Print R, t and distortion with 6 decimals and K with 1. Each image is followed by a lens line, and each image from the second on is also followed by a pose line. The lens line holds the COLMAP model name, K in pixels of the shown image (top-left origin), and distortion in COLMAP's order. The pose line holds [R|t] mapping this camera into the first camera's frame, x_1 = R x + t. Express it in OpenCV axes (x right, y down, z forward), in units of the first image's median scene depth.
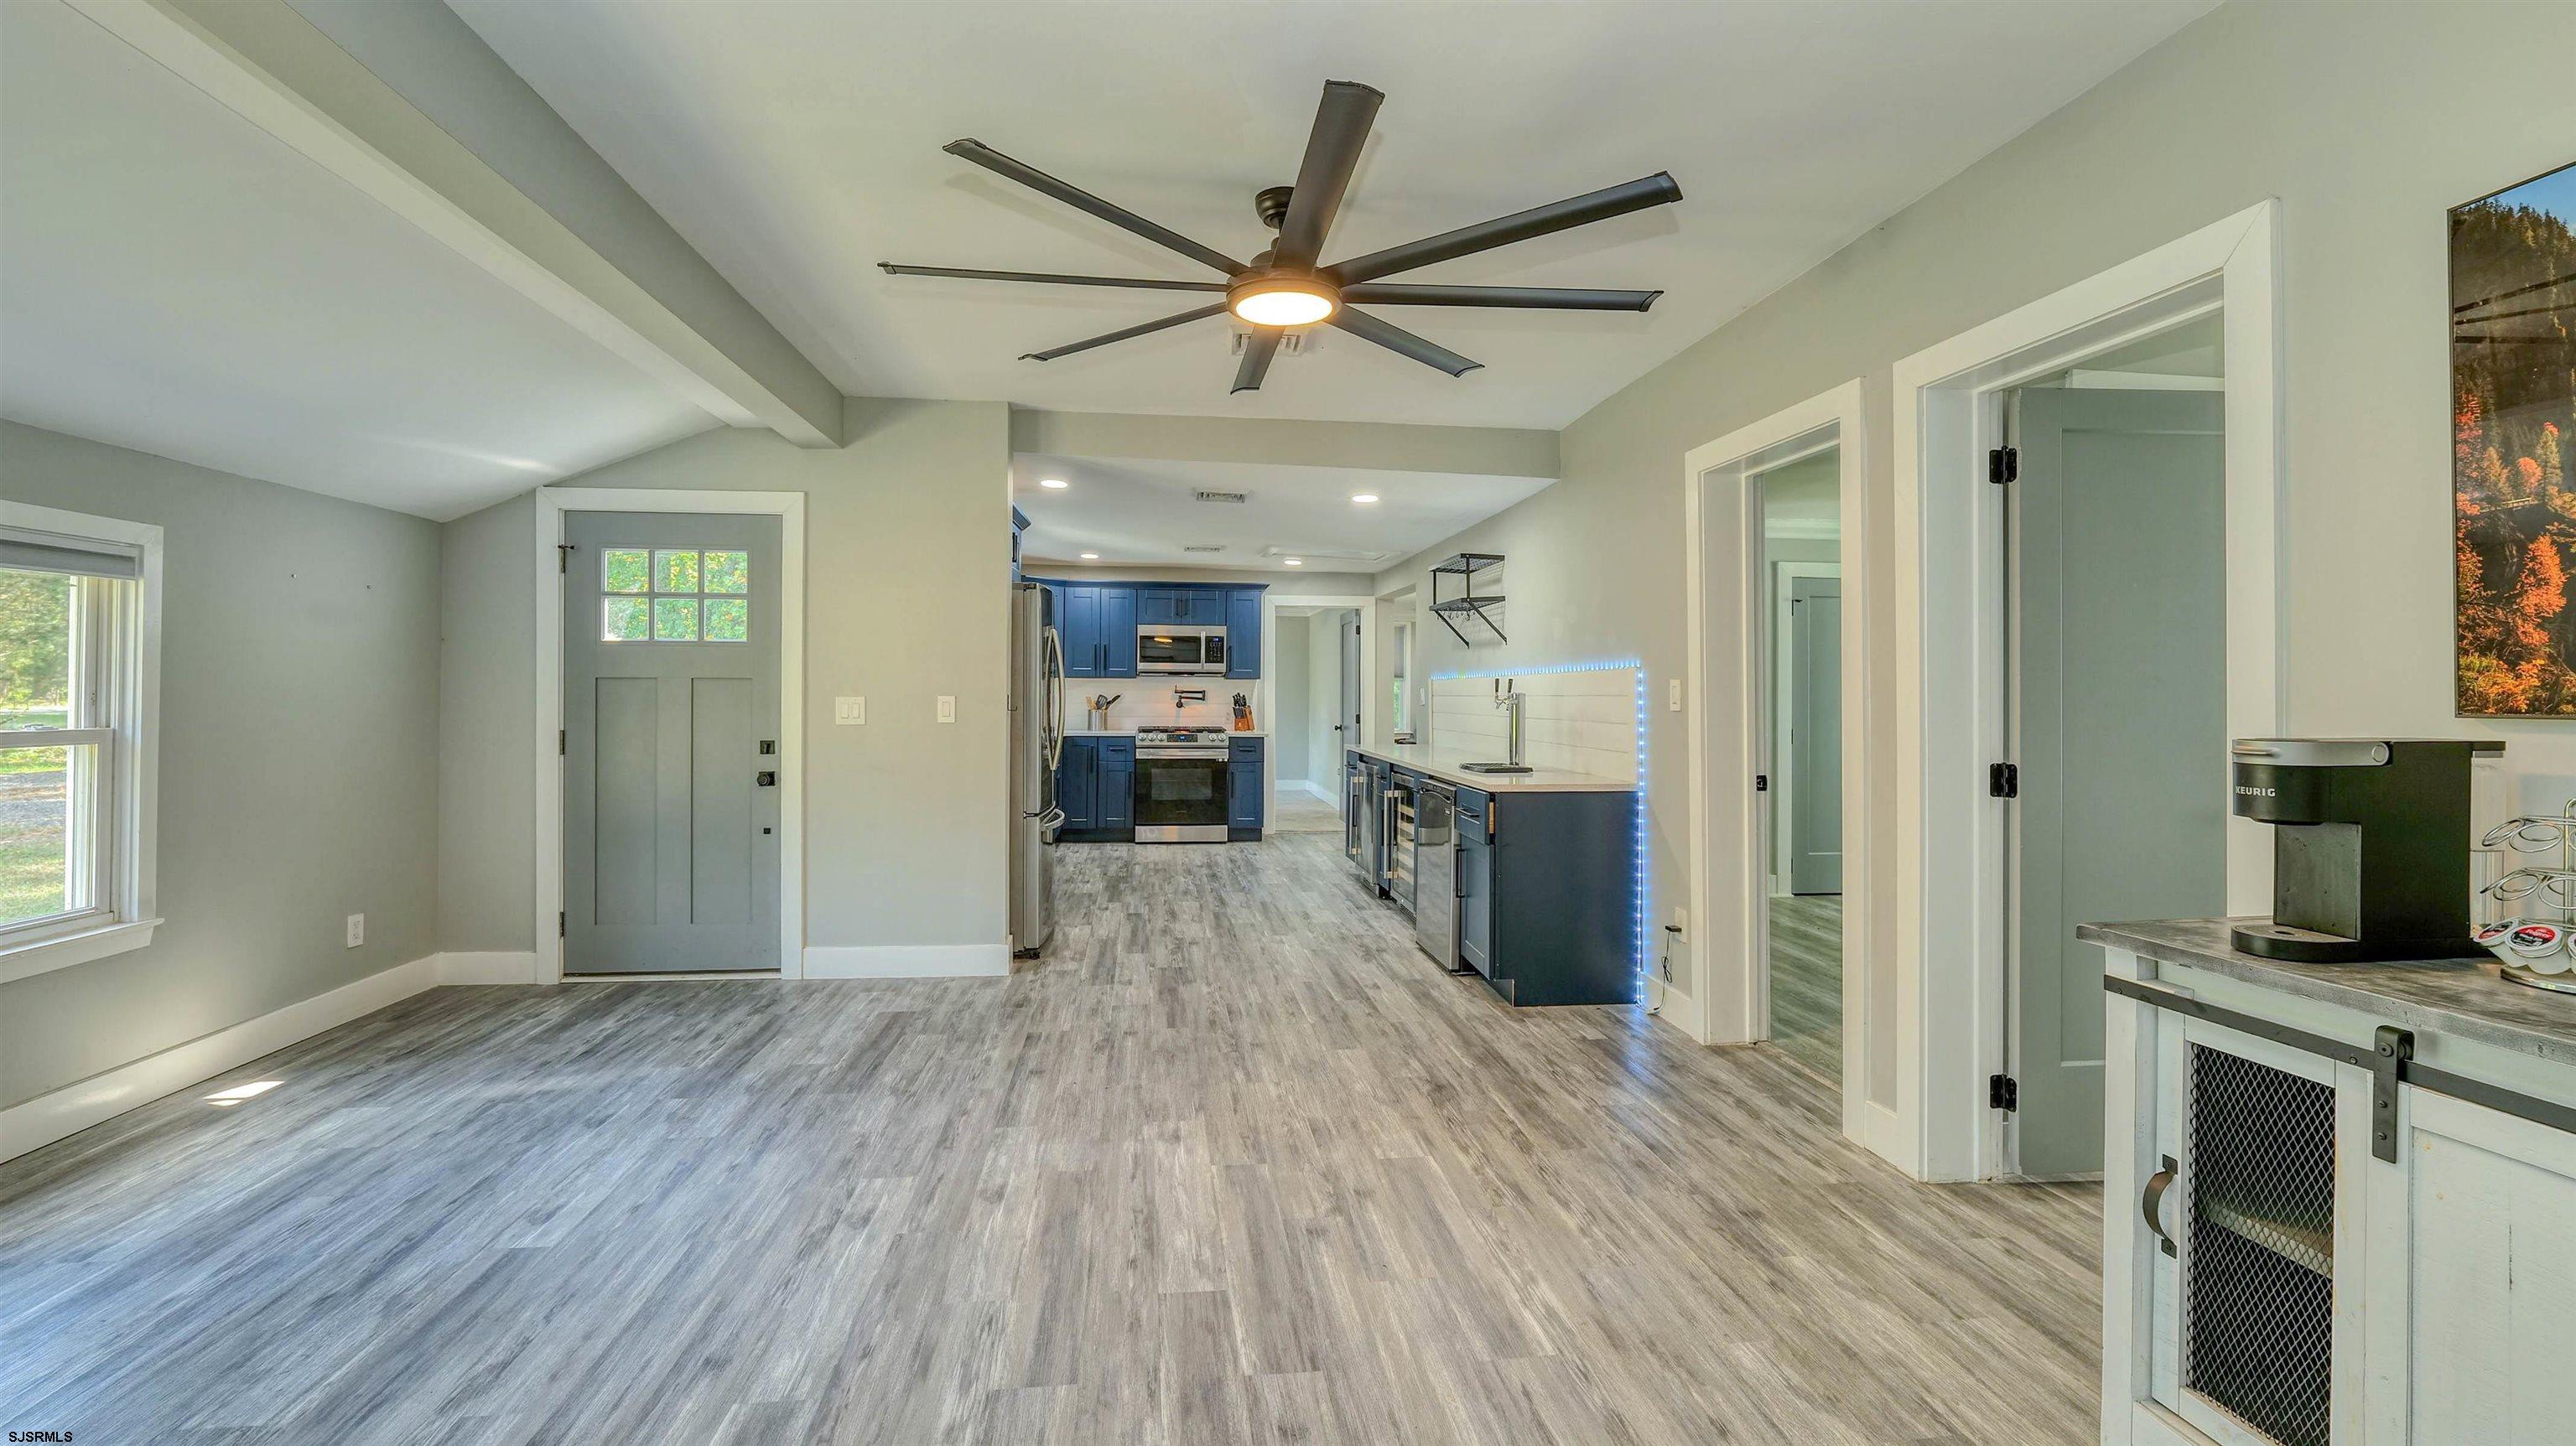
lens RADIAL K [[1053.4, 0, 1282.0], [0, 1053.4, 695.4], [0, 0, 1]] dist [-0.012588, 0.001004]
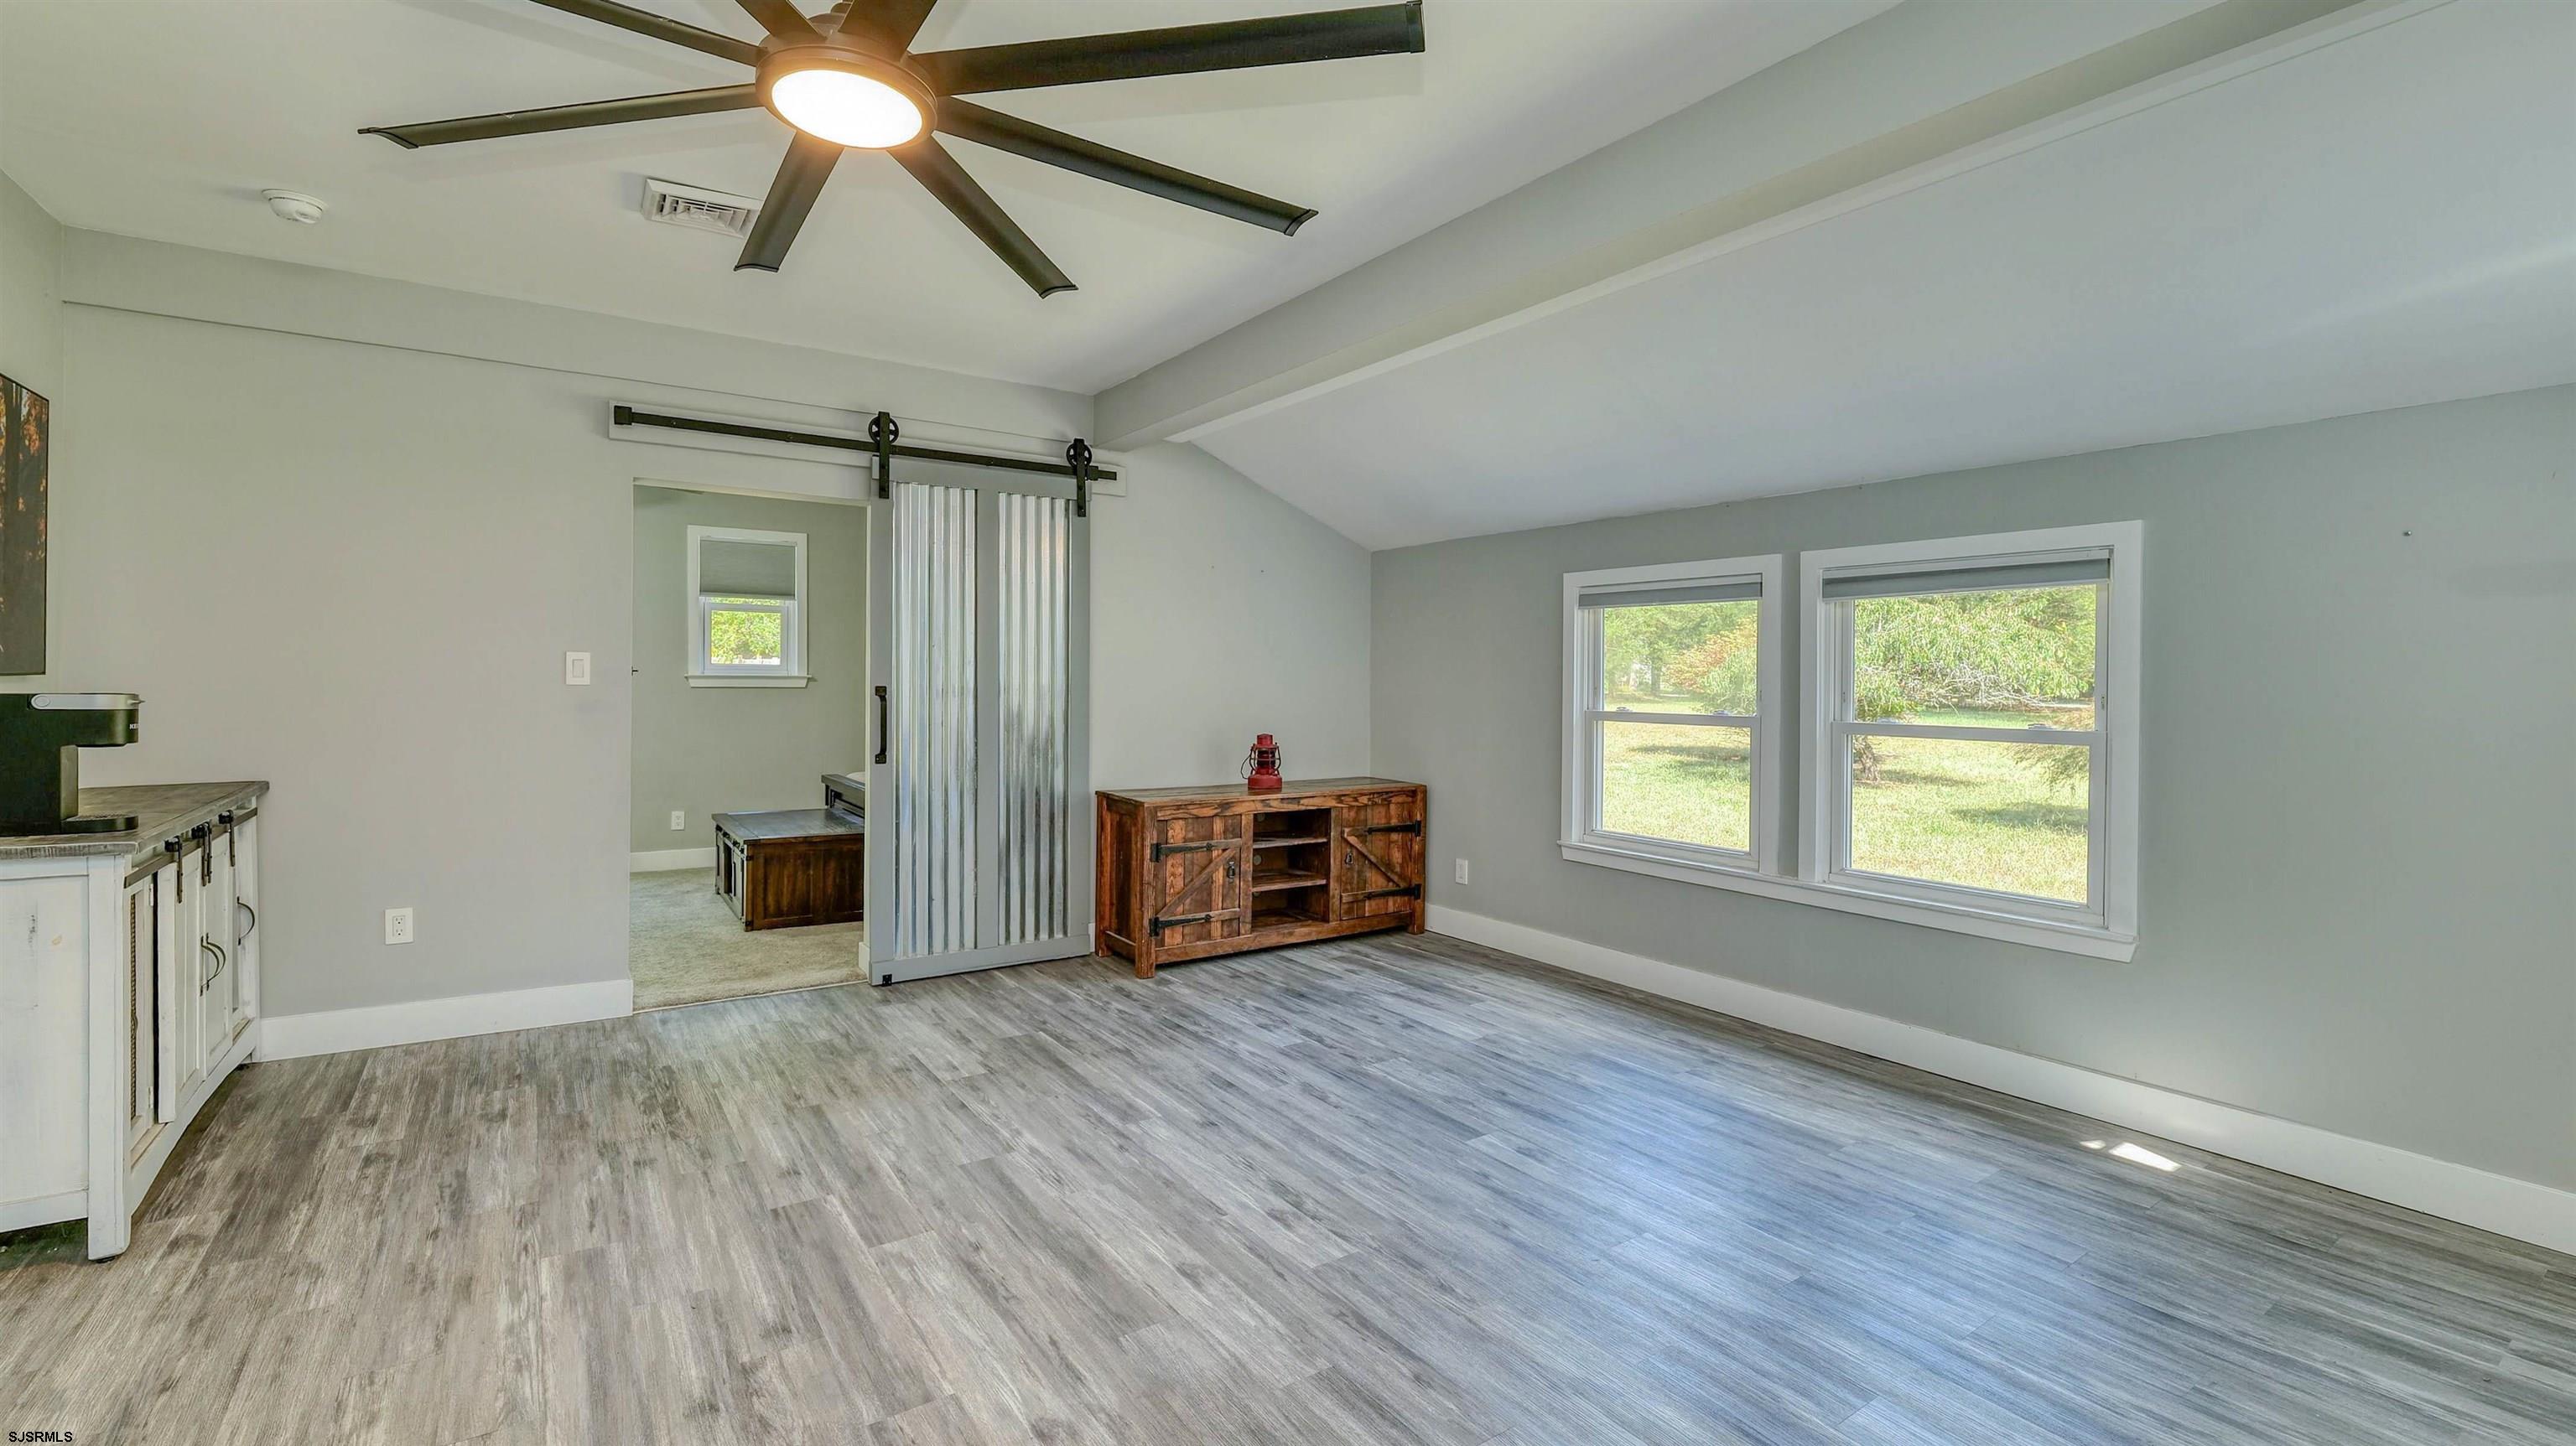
lens RADIAL K [[1053.4, 0, 1260.4], [0, 1053.4, 704.3], [0, 0, 1]] dist [-0.012588, 0.001004]
pose [[-0.887147, -0.005137, -0.461459, 0.082376], [-0.017291, 0.999606, 0.022114, -0.005679], [0.461163, 0.027598, -0.886886, 1.998092]]
